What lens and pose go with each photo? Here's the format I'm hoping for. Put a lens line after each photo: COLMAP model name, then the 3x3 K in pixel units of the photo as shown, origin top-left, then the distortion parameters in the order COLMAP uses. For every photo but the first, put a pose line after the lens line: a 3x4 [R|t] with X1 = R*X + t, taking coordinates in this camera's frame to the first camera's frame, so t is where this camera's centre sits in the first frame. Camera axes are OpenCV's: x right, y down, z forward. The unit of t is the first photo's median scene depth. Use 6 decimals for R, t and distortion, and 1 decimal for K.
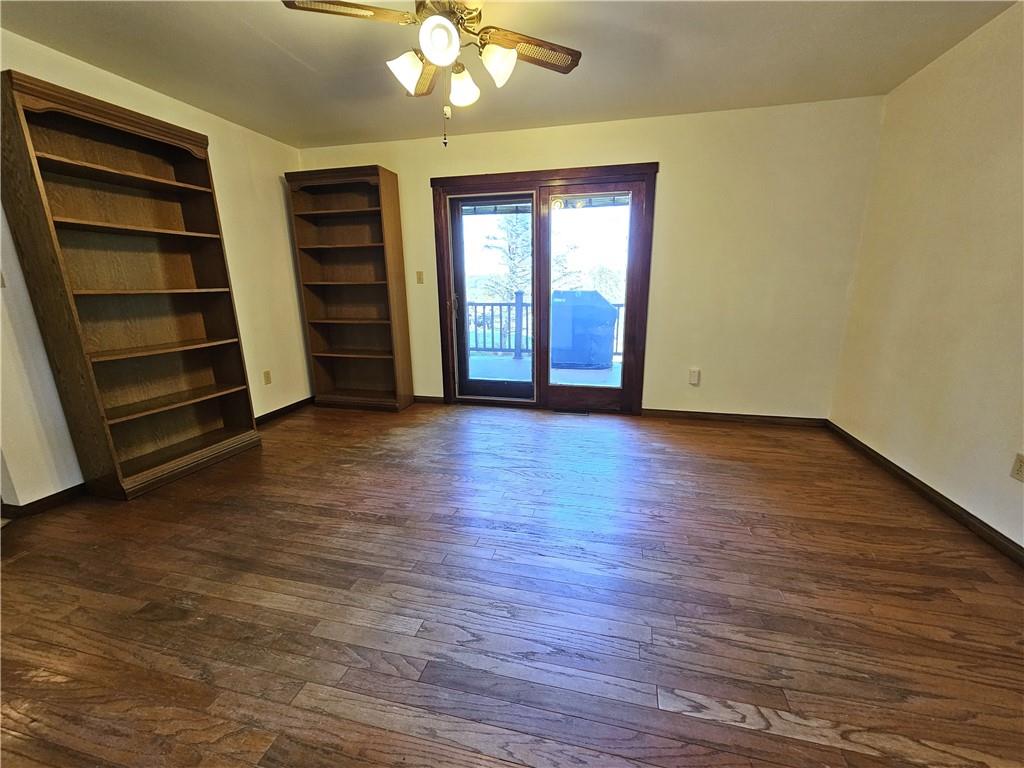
lens RADIAL K [[421.1, 0, 517.6], [0, 421.1, 389.0], [0, 0, 1]] dist [-0.009630, 0.004128]
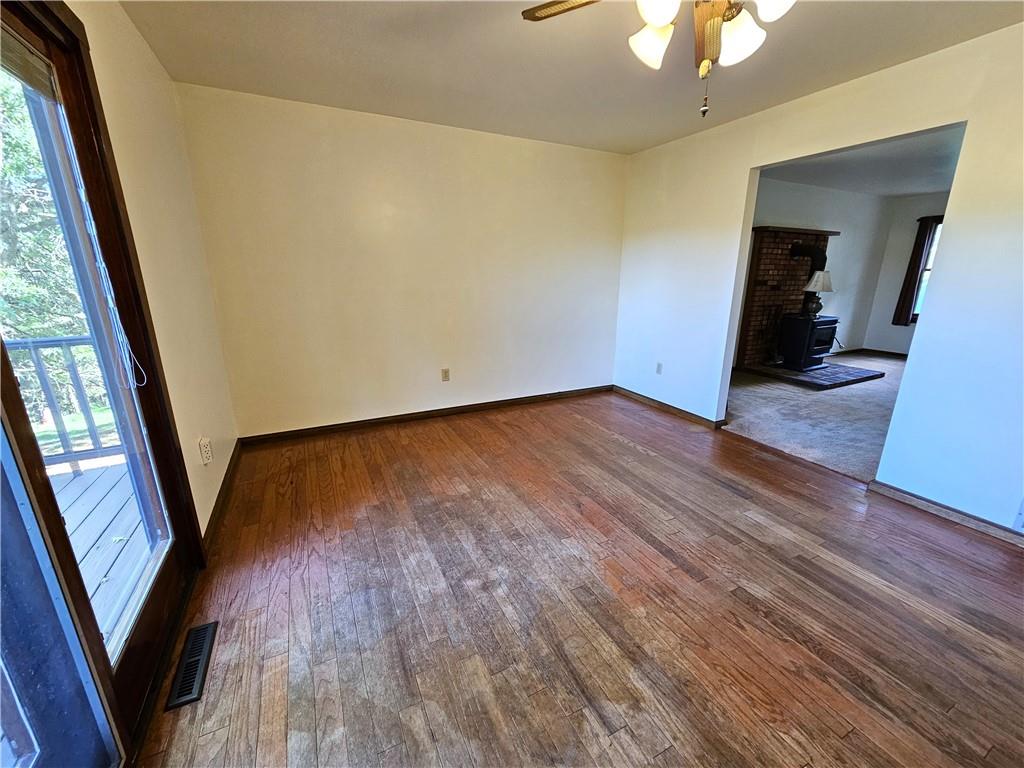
lens RADIAL K [[421.1, 0, 517.6], [0, 421.1, 389.0], [0, 0, 1]] dist [-0.009630, 0.004128]
pose [[-0.651386, -0.200524, 0.731770, -0.373733], [0.183791, 0.894023, 0.408588, -0.337195], [-0.736150, 0.400641, -0.545499, 1.171396]]
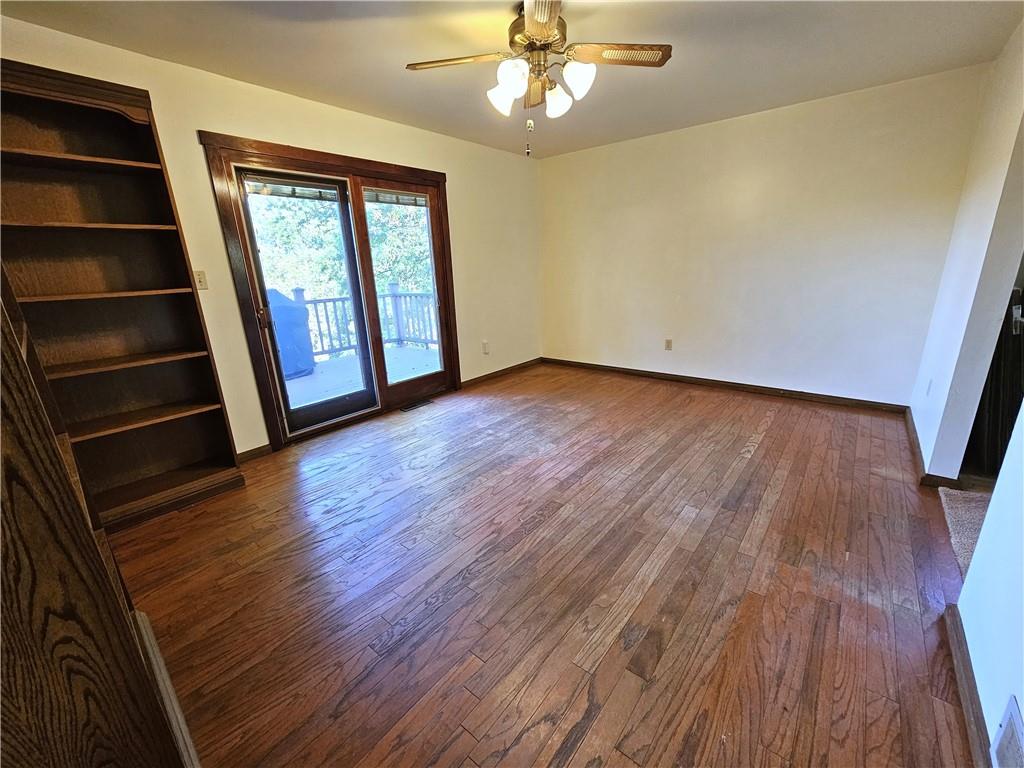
lens RADIAL K [[421.1, 0, 517.6], [0, 421.1, 389.0], [0, 0, 1]] dist [-0.009630, 0.004128]
pose [[0.428217, -0.264443, 0.864118, -0.846436], [0.248508, 0.953818, 0.168744, -0.123309], [-0.868835, 0.142481, 0.474158, 0.386603]]
